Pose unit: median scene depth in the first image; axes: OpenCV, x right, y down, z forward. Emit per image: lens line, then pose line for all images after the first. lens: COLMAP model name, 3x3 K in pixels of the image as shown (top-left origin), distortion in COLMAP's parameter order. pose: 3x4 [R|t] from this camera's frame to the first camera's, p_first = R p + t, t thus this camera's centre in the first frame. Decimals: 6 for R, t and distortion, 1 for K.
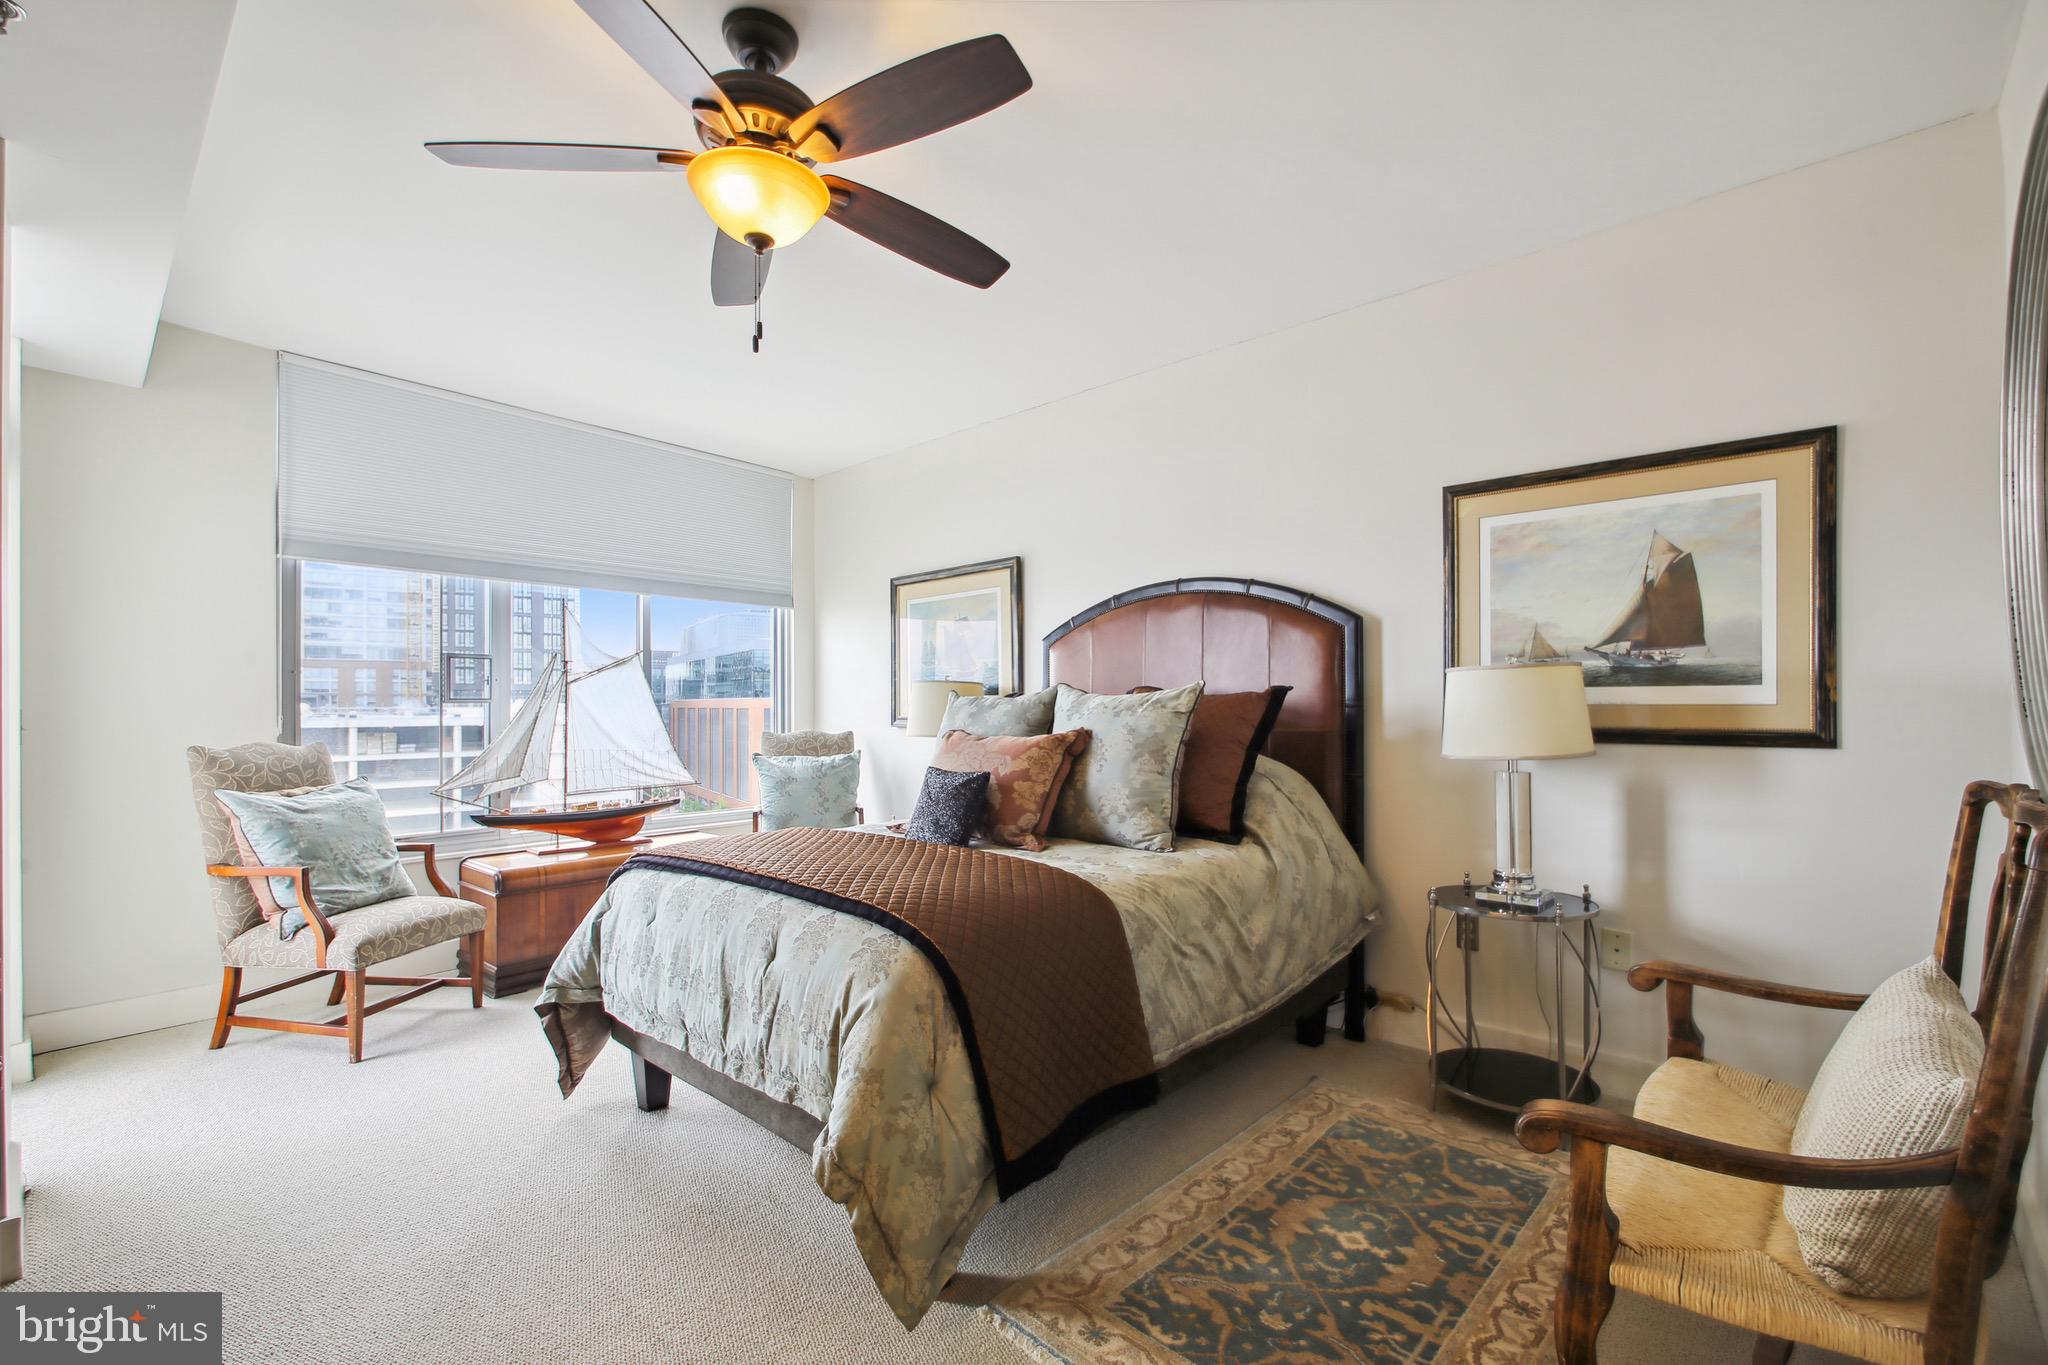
lens RADIAL K [[897.6, 0, 1021.6], [0, 897.6, 705.0], [0, 0, 1]] dist [0.016102, -0.010883]
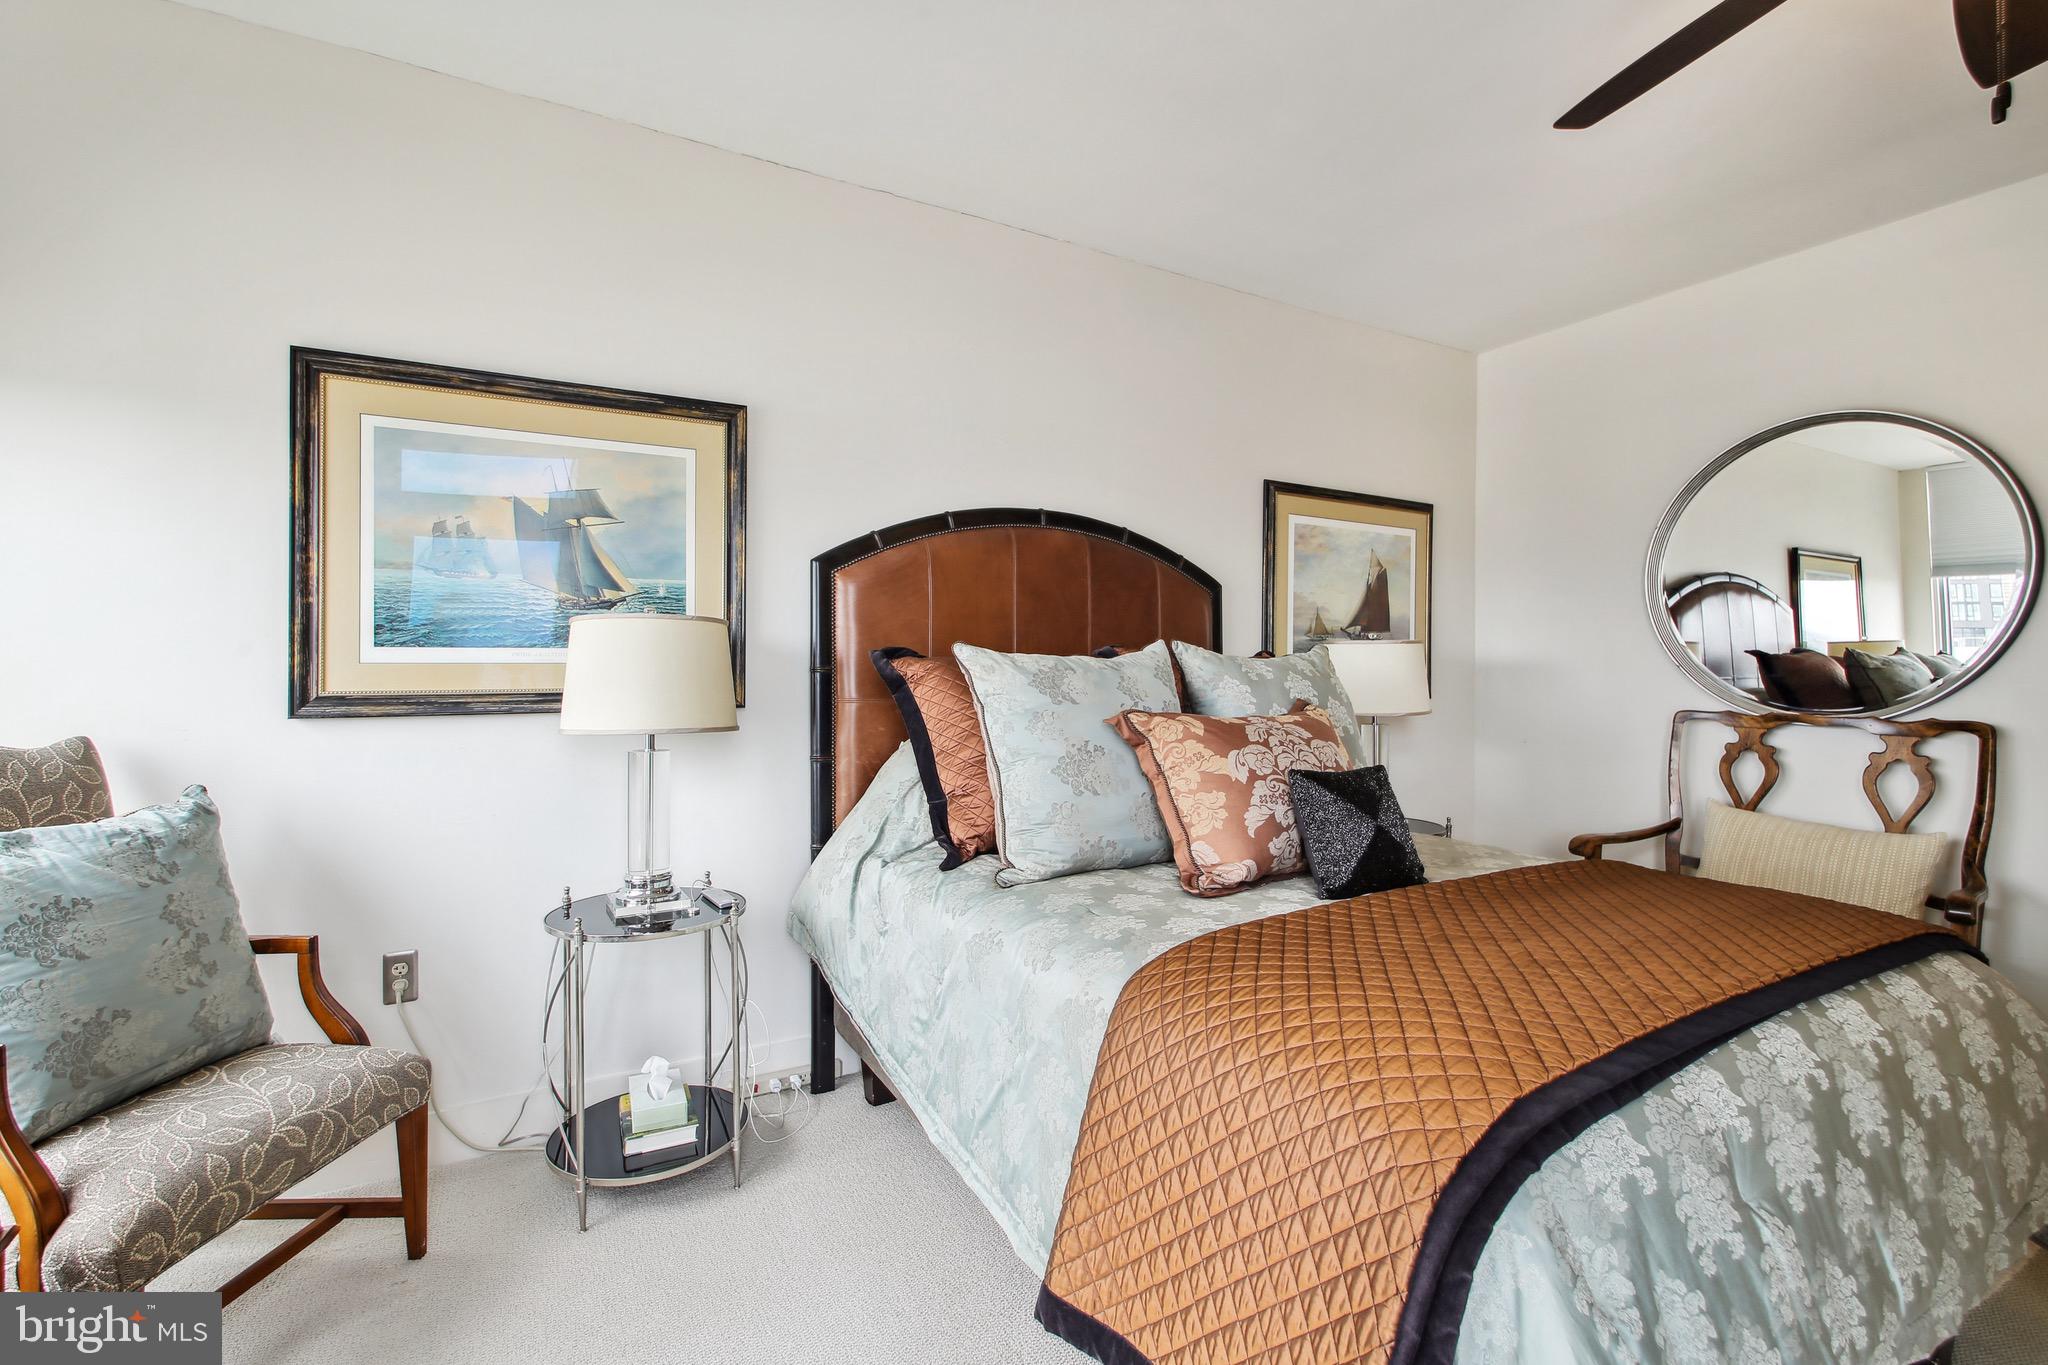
lens RADIAL K [[912.2, 0, 1024.2], [0, 912.2, 667.9], [0, 0, 1]] dist [0.000360, 0.000022]
pose [[0.291563, 0.001253, 0.956551, -0.772344], [-0.009582, 0.999953, 0.001611, -0.002630], [-0.956504, -0.009635, 0.291562, 1.014656]]
